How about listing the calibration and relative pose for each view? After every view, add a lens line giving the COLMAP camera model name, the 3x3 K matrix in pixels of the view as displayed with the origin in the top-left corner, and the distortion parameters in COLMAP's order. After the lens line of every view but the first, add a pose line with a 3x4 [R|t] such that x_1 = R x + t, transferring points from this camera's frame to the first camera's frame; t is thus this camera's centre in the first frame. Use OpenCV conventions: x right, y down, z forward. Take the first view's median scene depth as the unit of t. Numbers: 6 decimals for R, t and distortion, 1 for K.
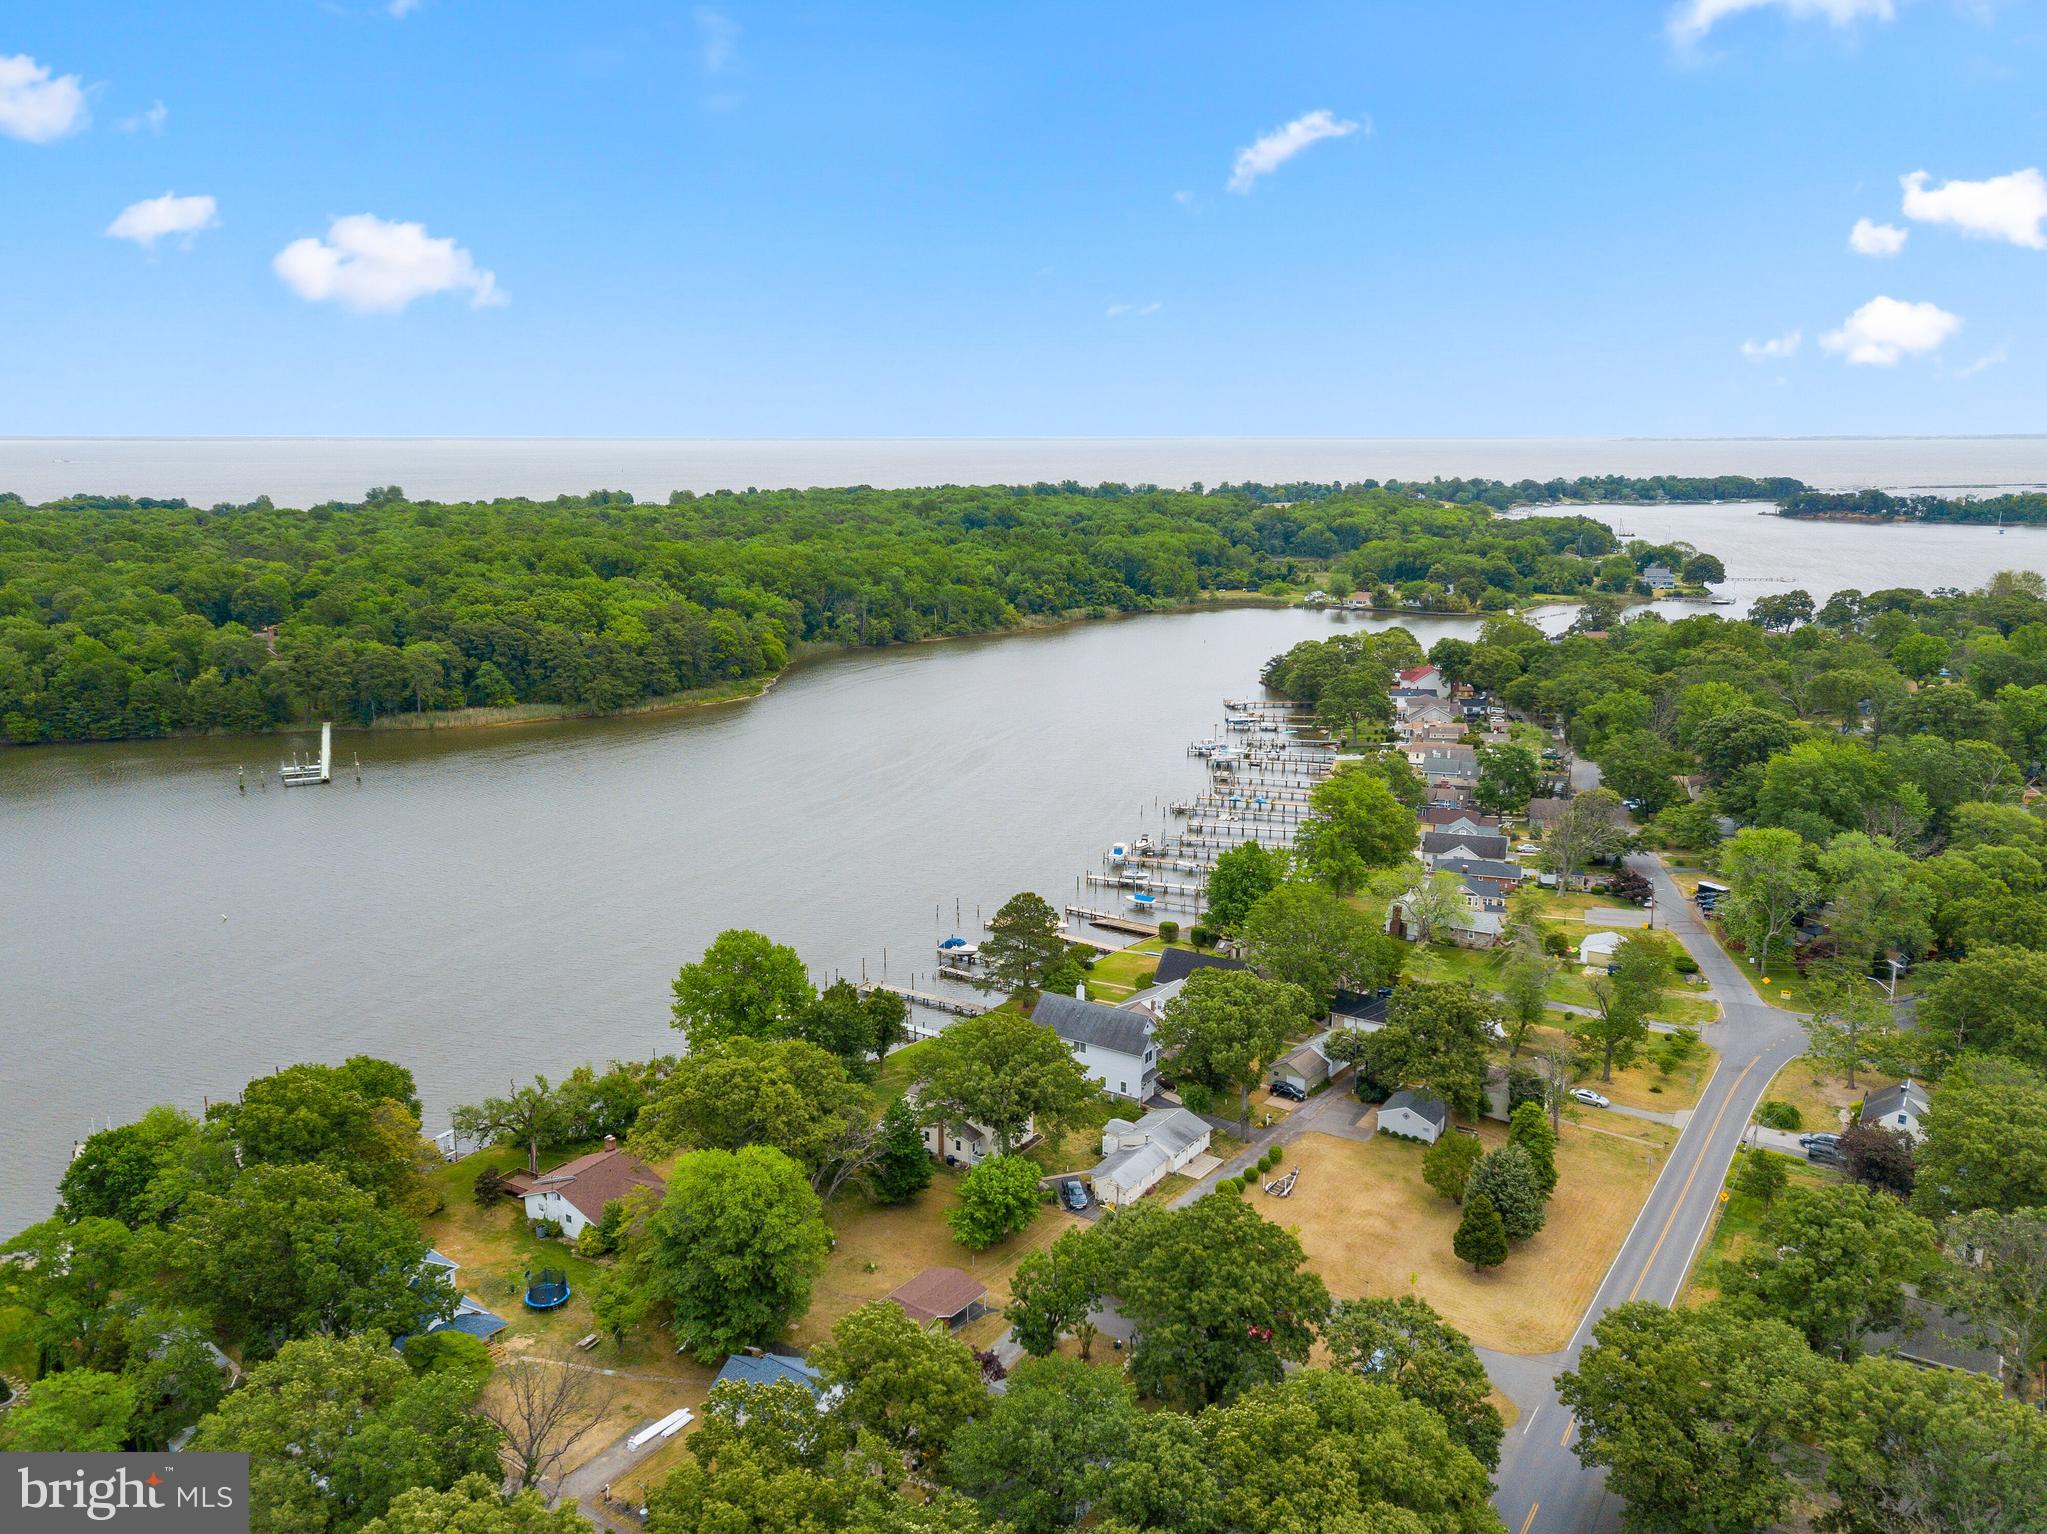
lens RADIAL K [[1522.7, 0, 1009.4], [0, 1522.7, 770.4], [0, 0, 1]] dist [0.038560, -0.026638]
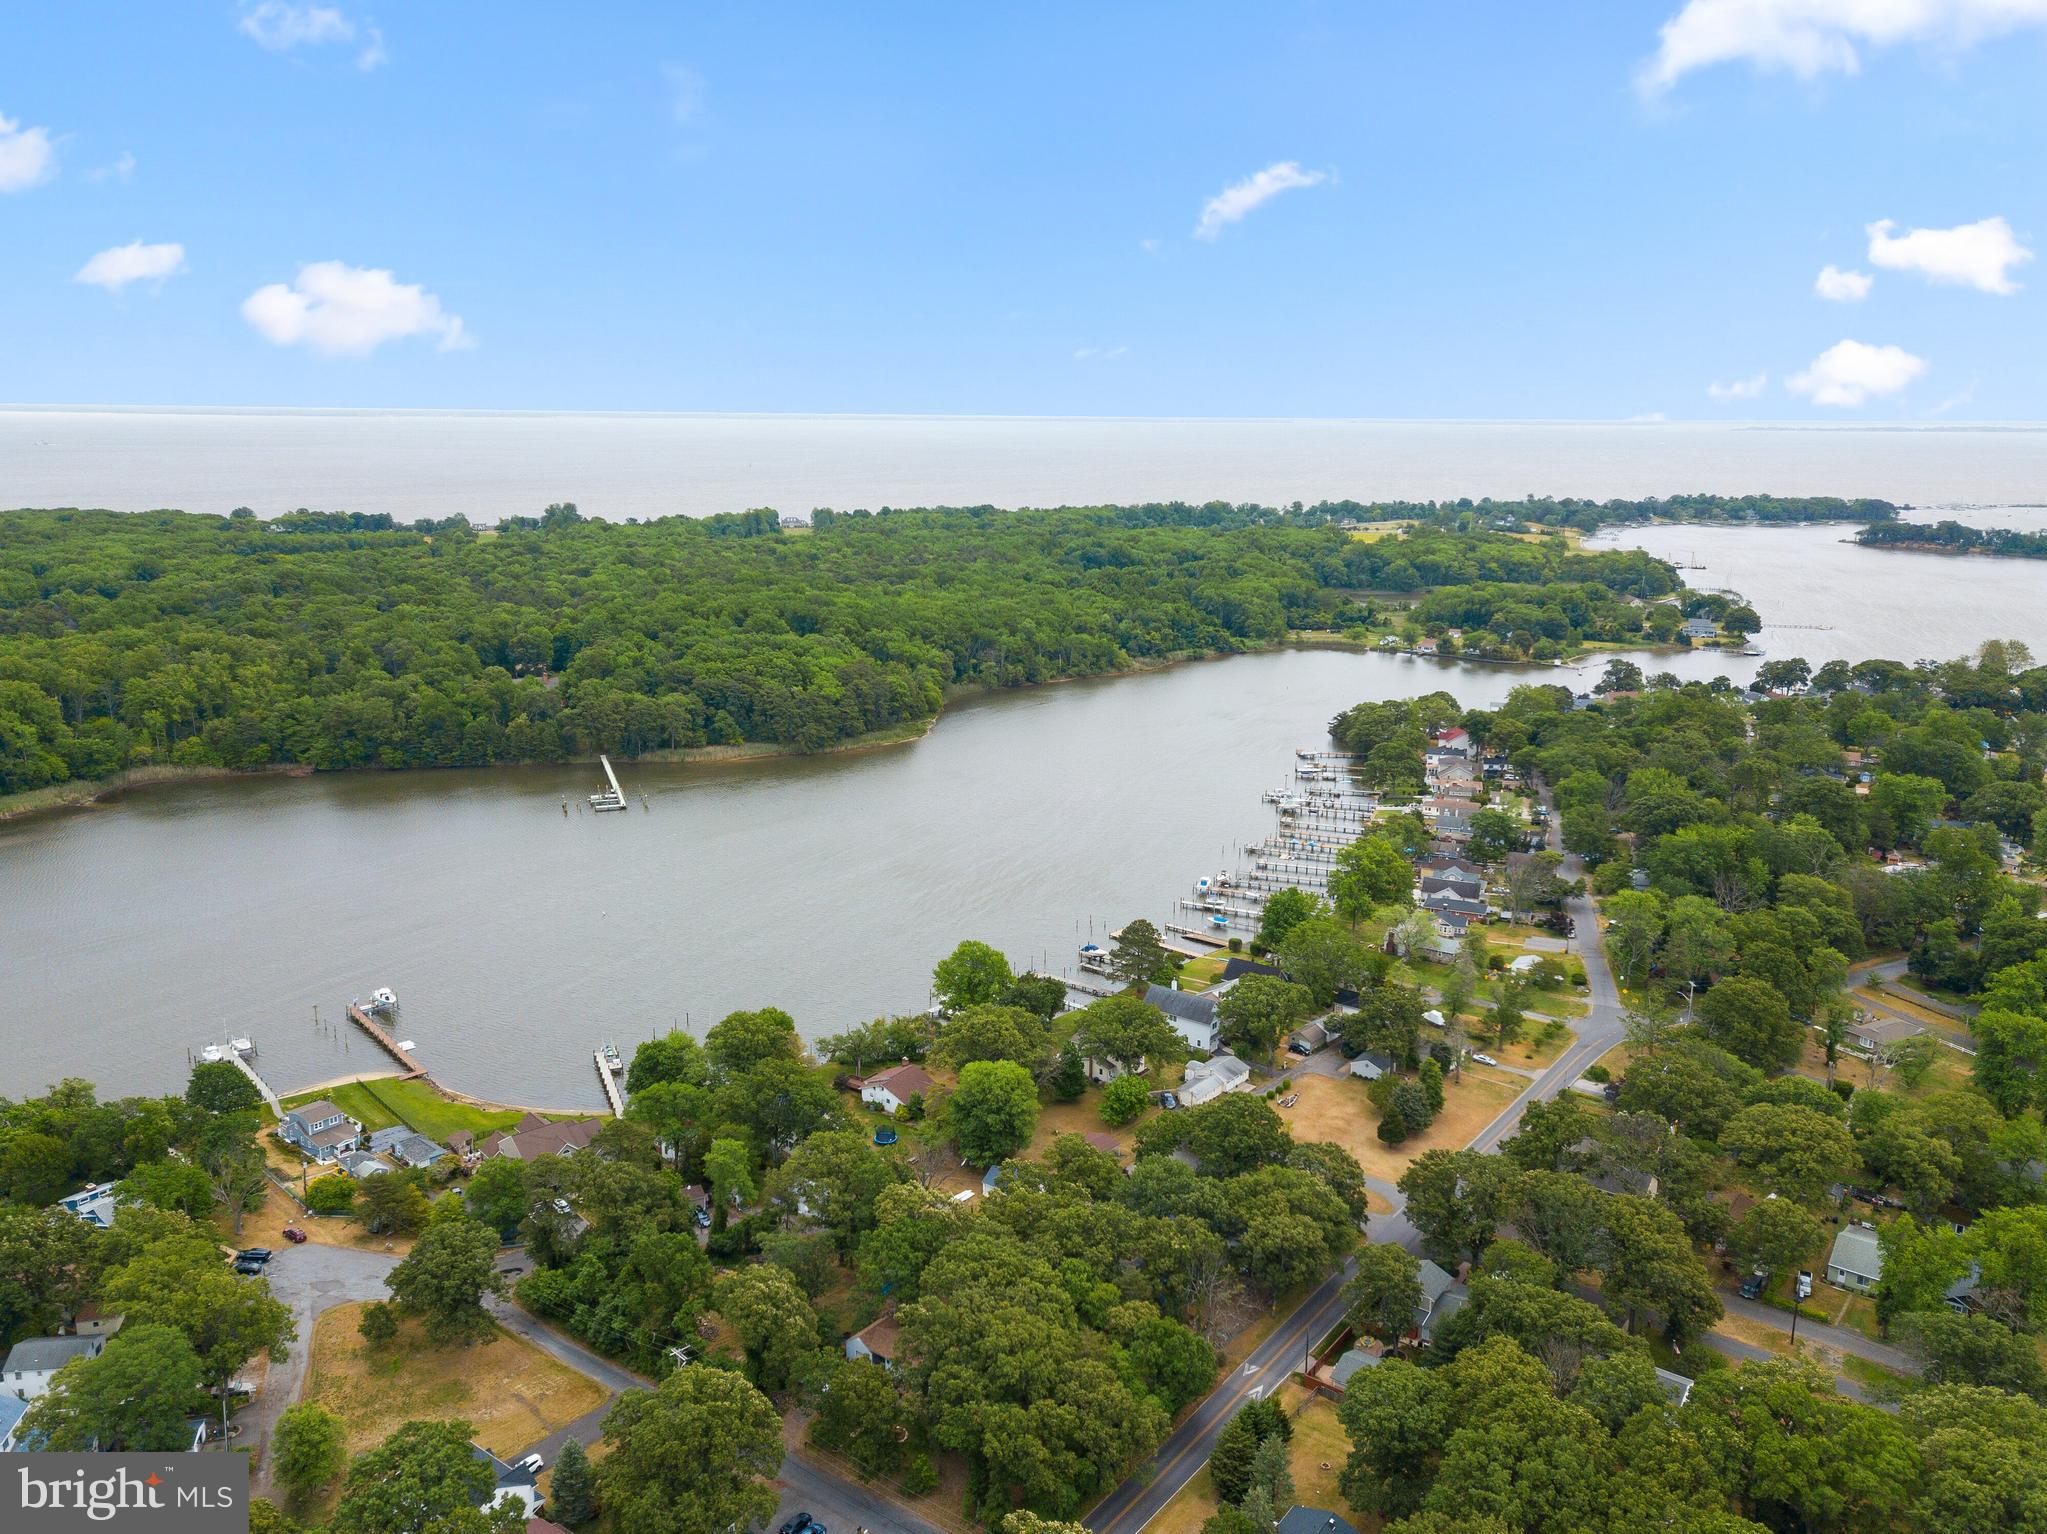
lens RADIAL K [[1522.7, 0, 1009.4], [0, 1522.7, 770.4], [0, 0, 1]] dist [0.038560, -0.026638]
pose [[0.997594, 0.024625, -0.064803, -0.018800], [-0.023676, 0.999602, 0.015367, -0.067200], [0.065156, -0.013795, 0.997780, -0.407501]]
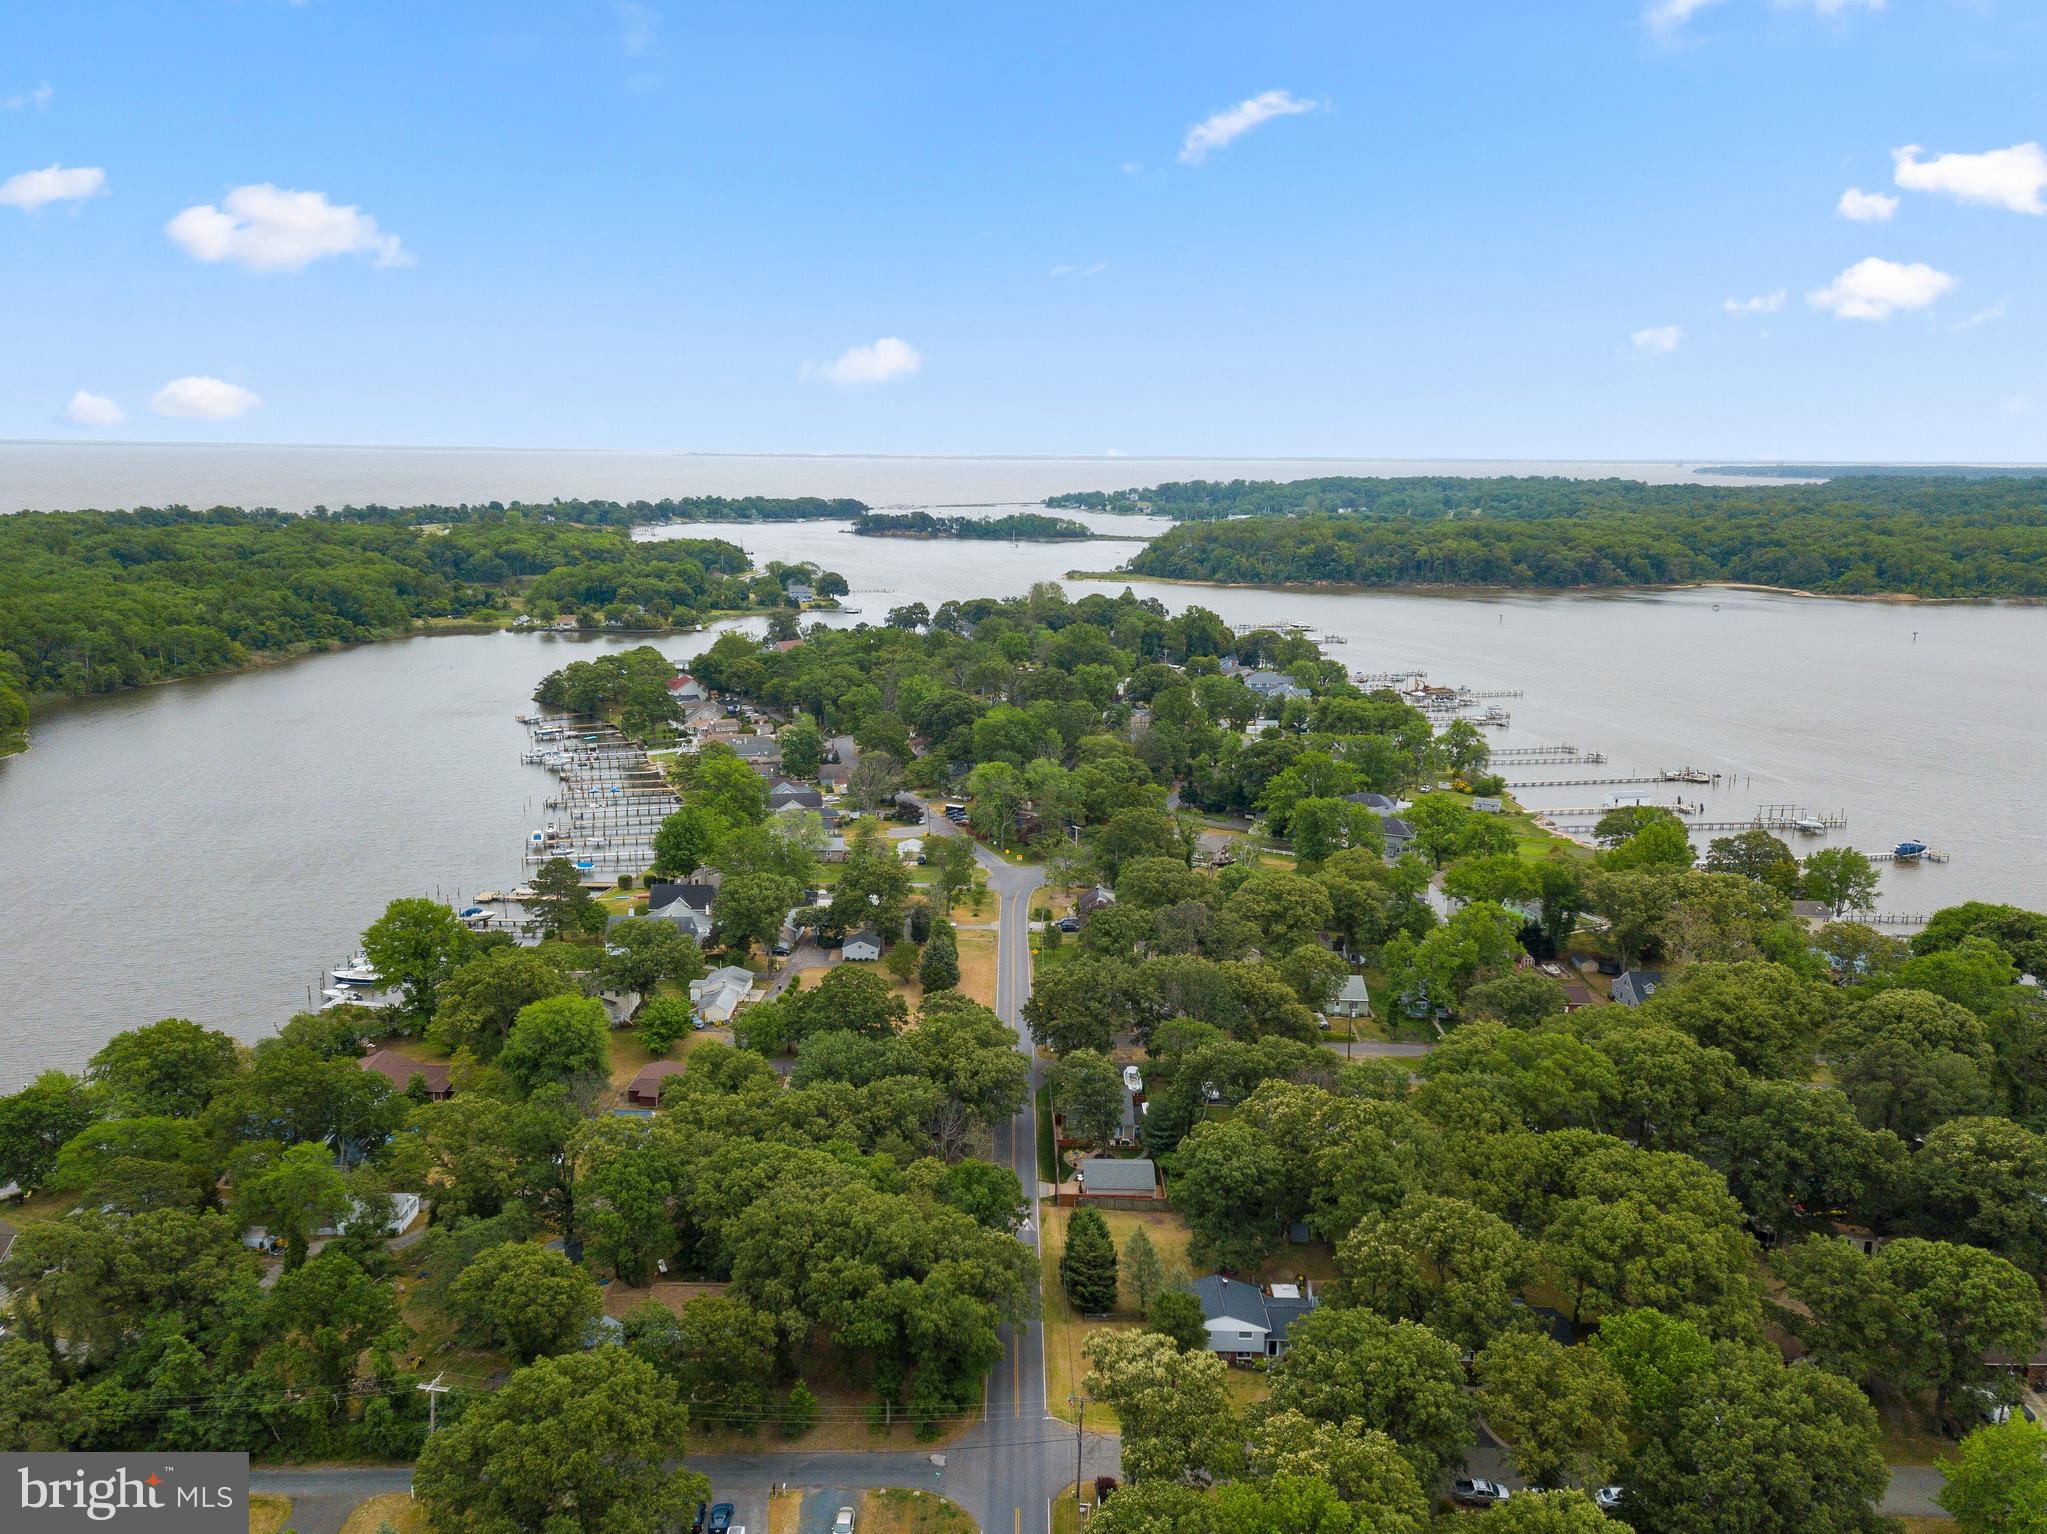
lens RADIAL K [[1522.7, 0, 1009.4], [0, 1522.7, 770.4], [0, 0, 1]] dist [0.038560, -0.026638]
pose [[0.836158, -0.099014, 0.539477, -0.277120], [0.102283, 0.994466, 0.023989, 0.007579], [-0.538867, 0.035121, 0.841659, -0.280436]]
